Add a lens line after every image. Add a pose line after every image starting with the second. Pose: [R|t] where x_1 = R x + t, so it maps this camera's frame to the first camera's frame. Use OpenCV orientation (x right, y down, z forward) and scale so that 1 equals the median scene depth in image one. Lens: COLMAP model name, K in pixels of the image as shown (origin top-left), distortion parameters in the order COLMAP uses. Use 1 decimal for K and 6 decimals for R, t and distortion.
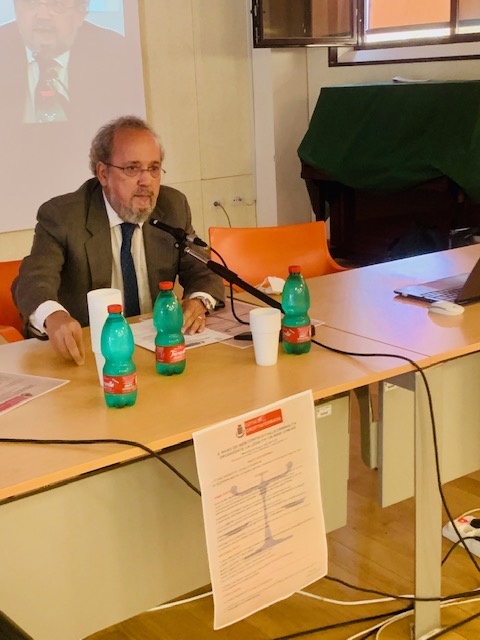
lens RADIAL K [[924.8, 0, 240.0], [0, 924.8, 320.0], [0, 0, 1]] dist [0.210509, -1.012804]
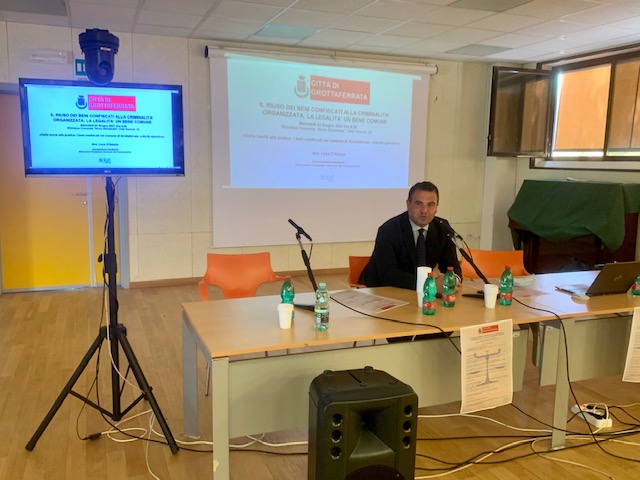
lens RADIAL K [[574.8, 0, 320.0], [0, 574.8, 240.0], [0, 0, 1]] dist [0.016045, -0.002010]
pose [[0.966876, 0.095397, -0.236748, -0.046412], [-0.121232, 0.987868, -0.097052, 0.055430], [0.224617, 0.122539, 0.966712, -0.369677]]
